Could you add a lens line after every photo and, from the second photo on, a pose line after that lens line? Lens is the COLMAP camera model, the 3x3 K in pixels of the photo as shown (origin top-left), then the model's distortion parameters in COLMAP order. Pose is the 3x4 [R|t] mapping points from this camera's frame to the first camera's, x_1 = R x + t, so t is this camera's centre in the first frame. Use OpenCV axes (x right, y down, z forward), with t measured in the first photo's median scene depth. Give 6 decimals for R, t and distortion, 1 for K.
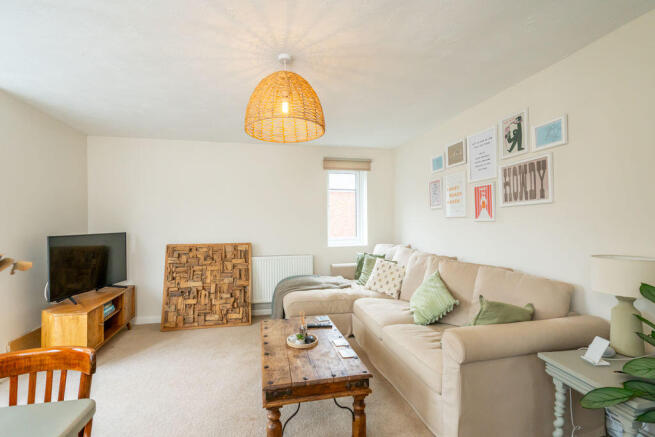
lens RADIAL K [[310.8, 0, 328.3], [0, 310.8, 219.9], [0, 0, 1]] dist [-0.002601, 0.002277]
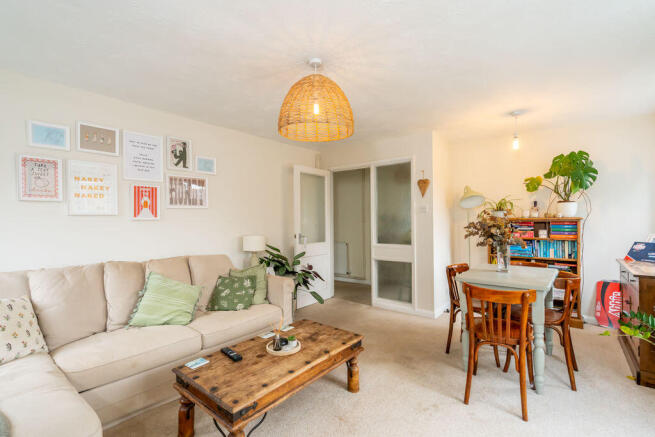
lens RADIAL K [[310.8, 0, 327.8], [0, 310.8, 219.6], [0, 0, 1]] dist [-0.002601, 0.002277]
pose [[-0.642078, 0.022686, 0.766304, -0.771014], [0.012919, 0.999740, -0.018771, 0.033012], [-0.766530, -0.002152, -0.642204, 1.320852]]
